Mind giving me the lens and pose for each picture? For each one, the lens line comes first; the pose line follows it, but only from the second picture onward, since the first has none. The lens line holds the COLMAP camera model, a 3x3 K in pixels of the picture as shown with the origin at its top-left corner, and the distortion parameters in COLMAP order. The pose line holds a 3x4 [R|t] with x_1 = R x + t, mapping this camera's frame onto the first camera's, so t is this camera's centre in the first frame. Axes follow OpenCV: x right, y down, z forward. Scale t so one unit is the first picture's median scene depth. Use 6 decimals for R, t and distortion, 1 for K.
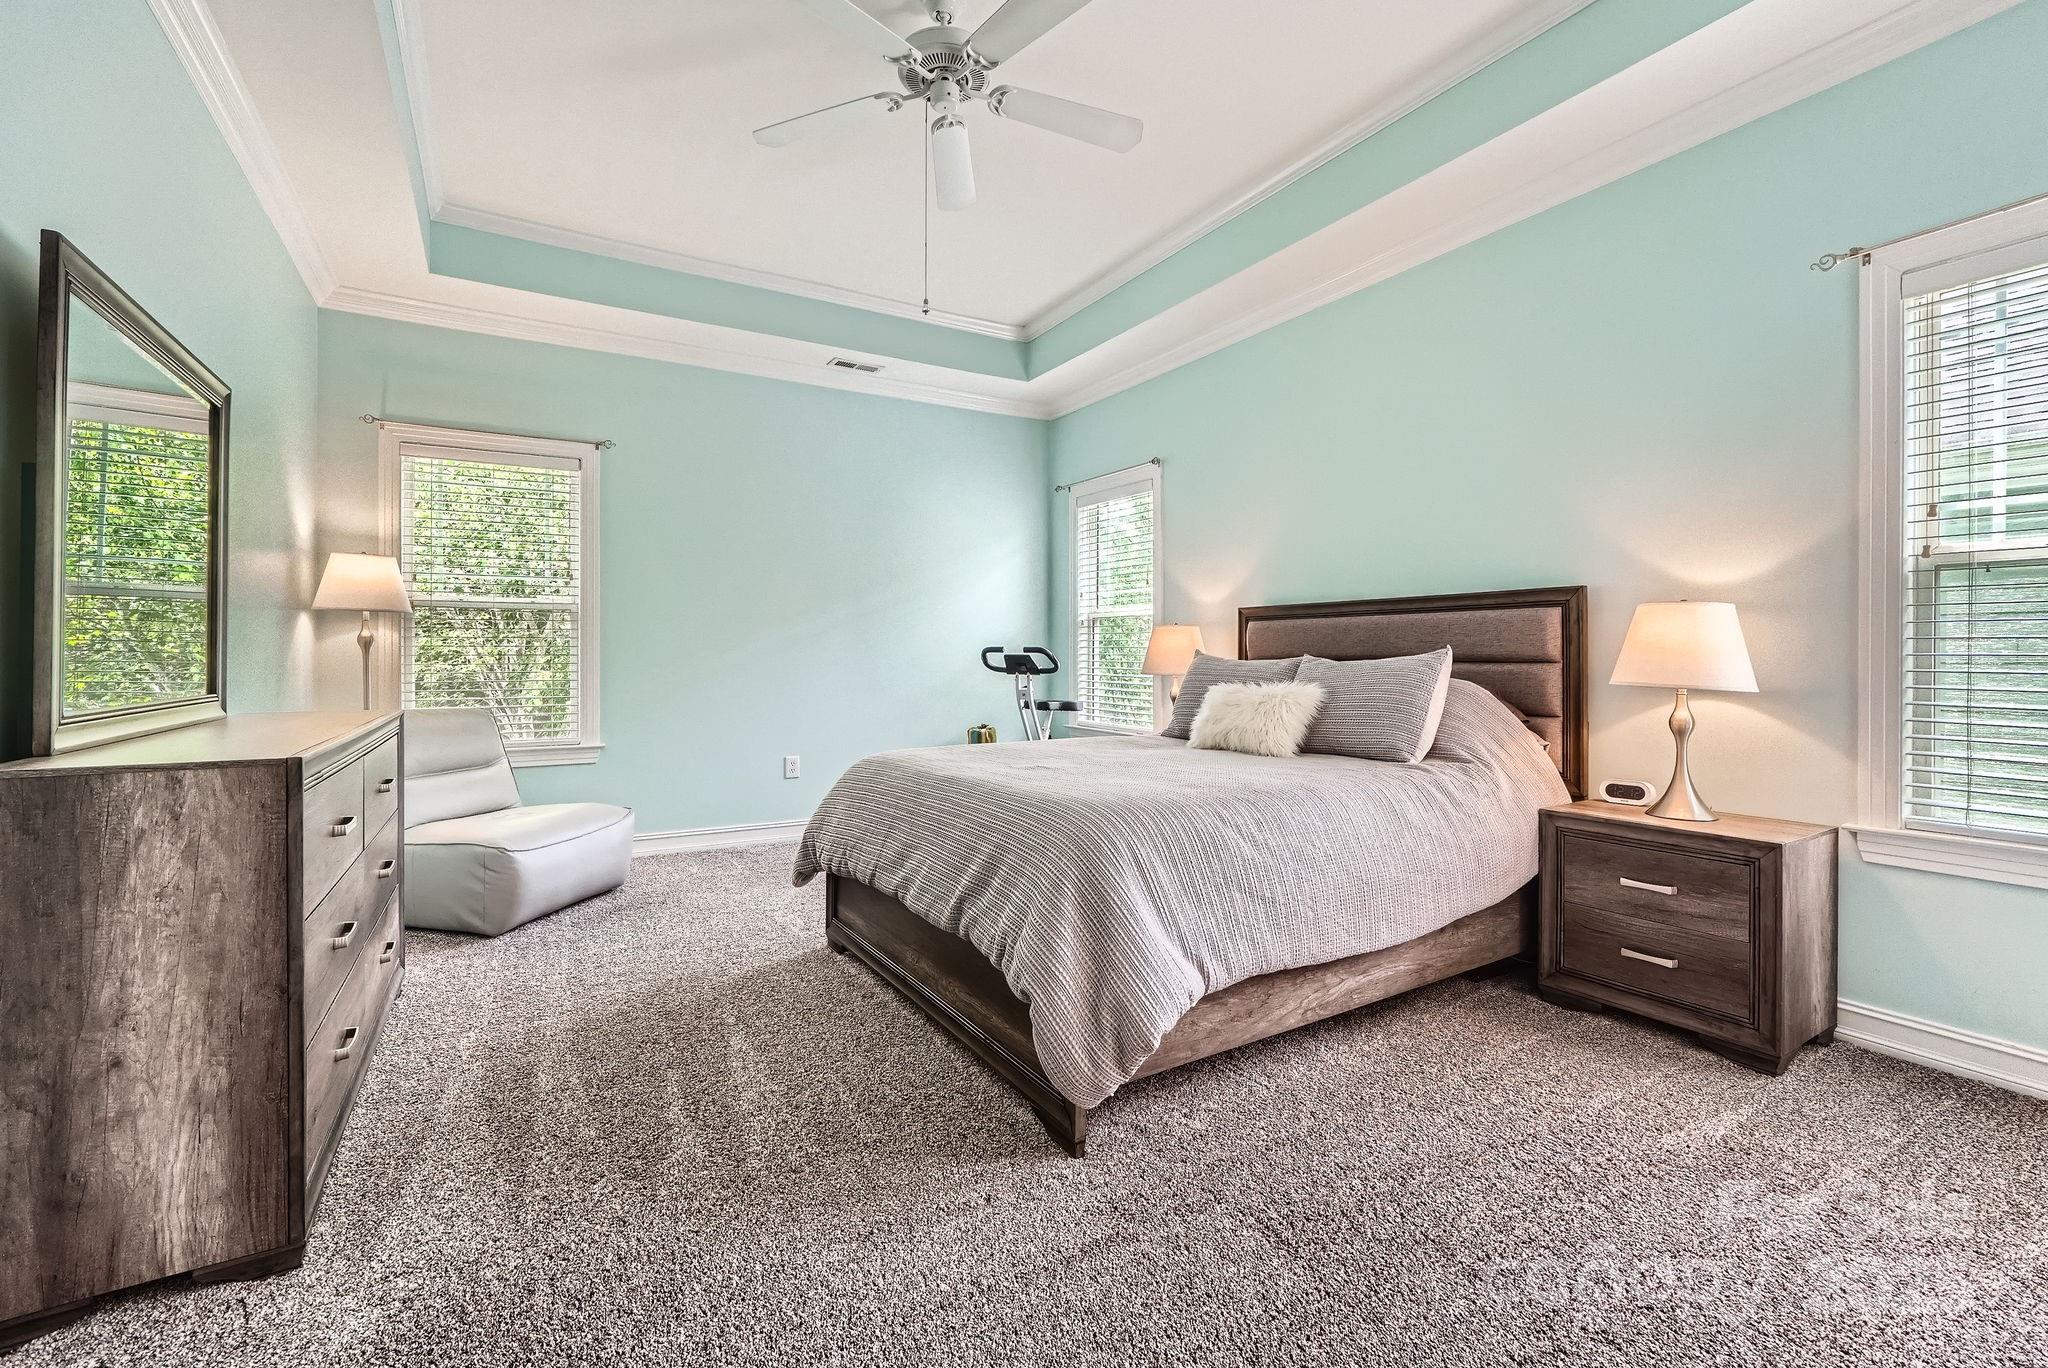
lens RADIAL K [[871.8, 0, 1028.0], [0, 871.8, 669.2], [0, 0, 1]] dist [-0.006840, 0.000114]
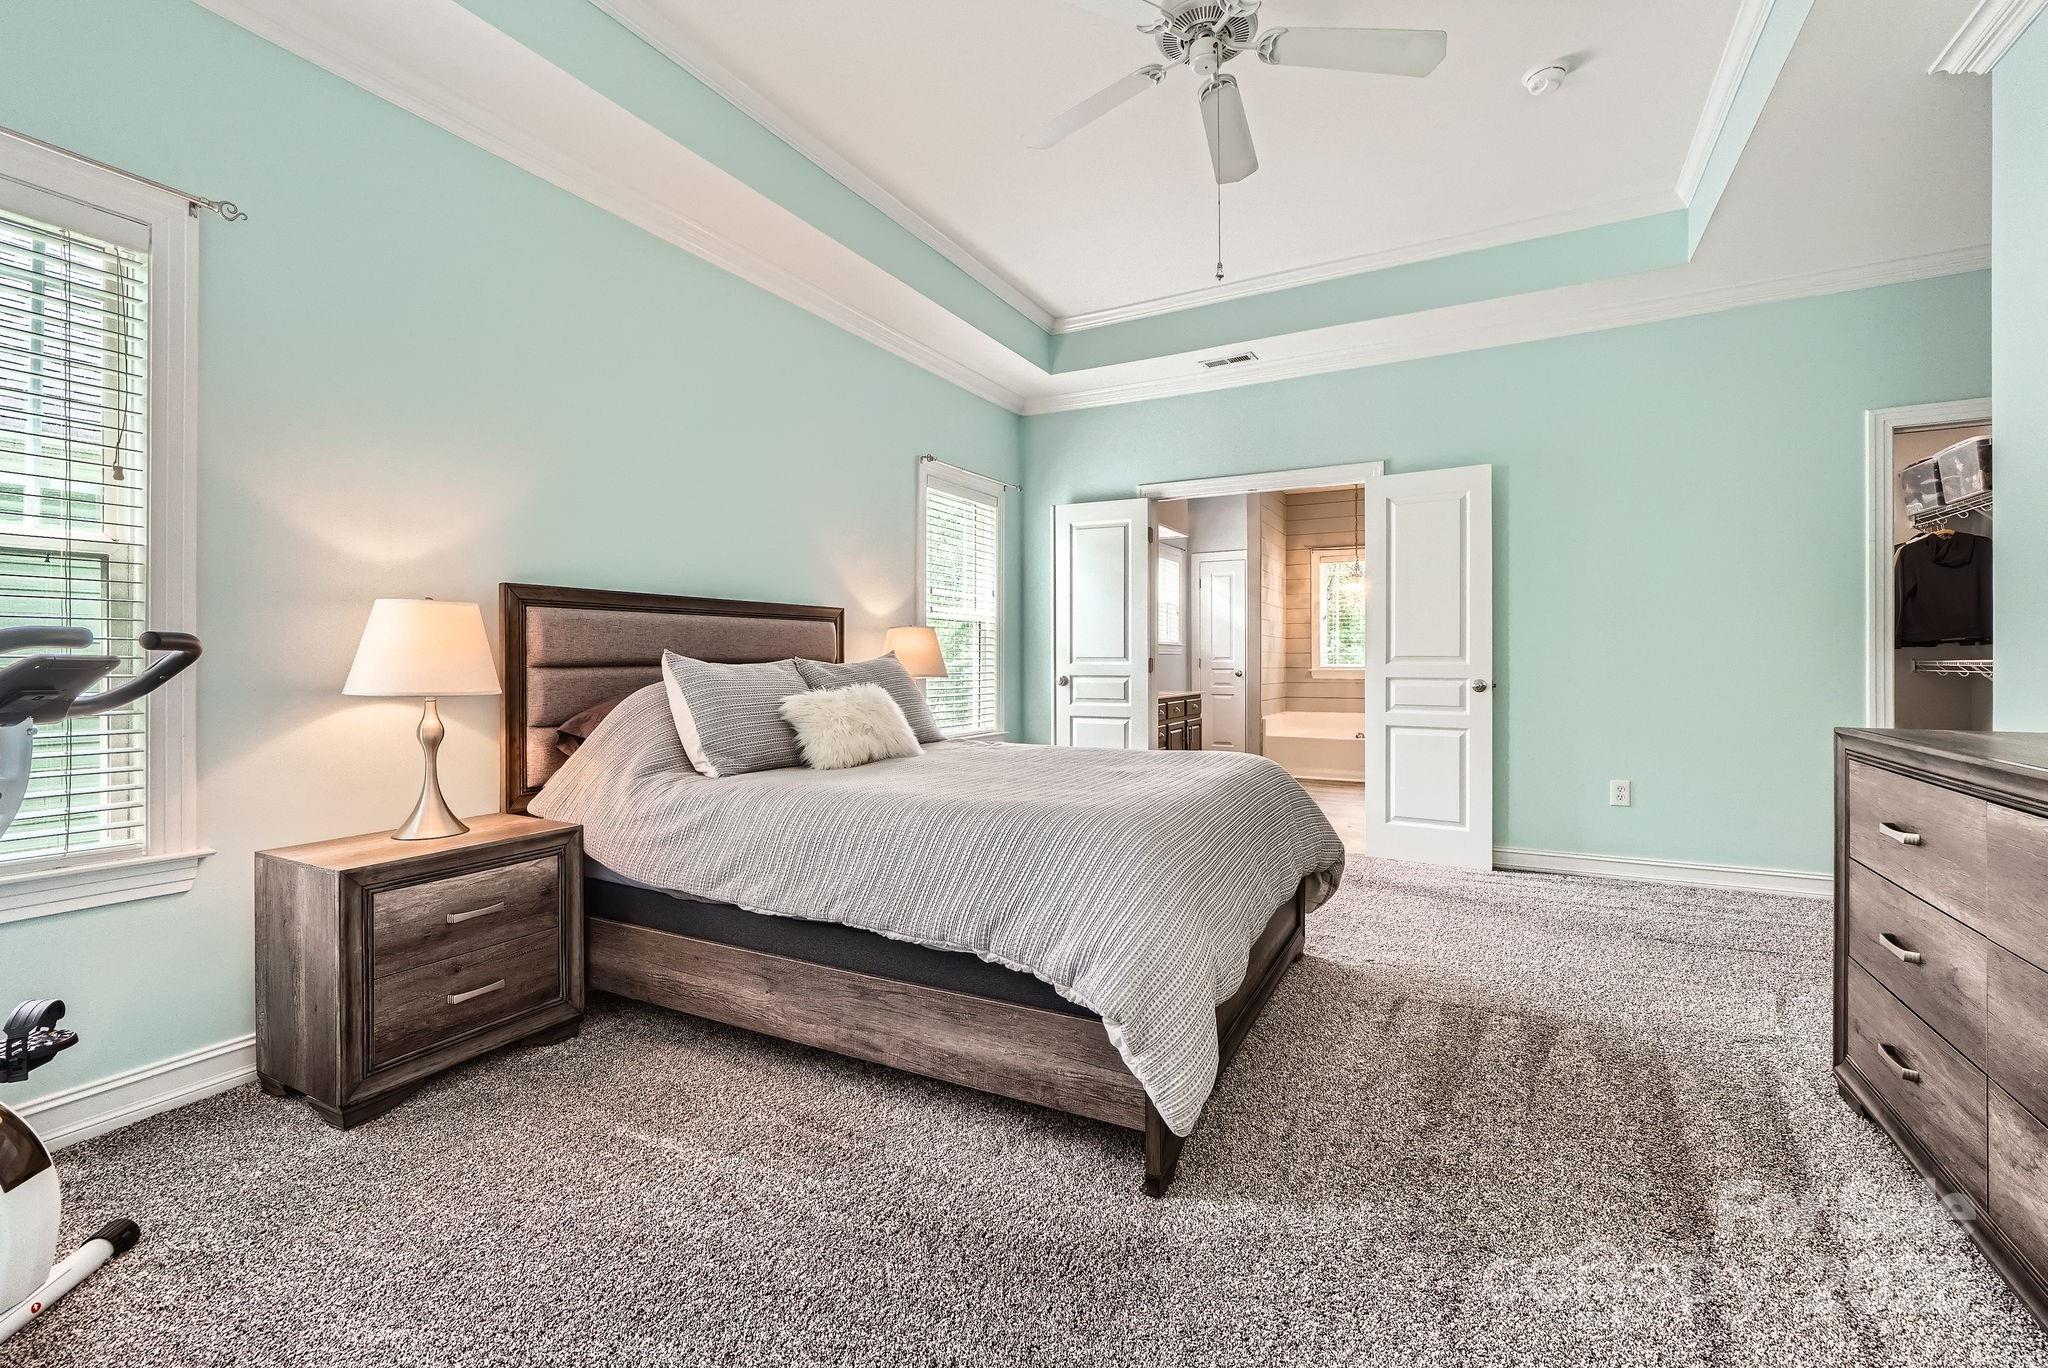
lens RADIAL K [[871.8, 0, 1028.4], [0, 871.8, 665.0], [0, 0, 1]] dist [-0.006840, 0.000114]
pose [[-0.518478, -0.018691, 0.854887, -0.612248], [0.000536, 0.999754, 0.022183, -0.029719], [-0.855091, 0.011959, -0.518340, 1.240433]]
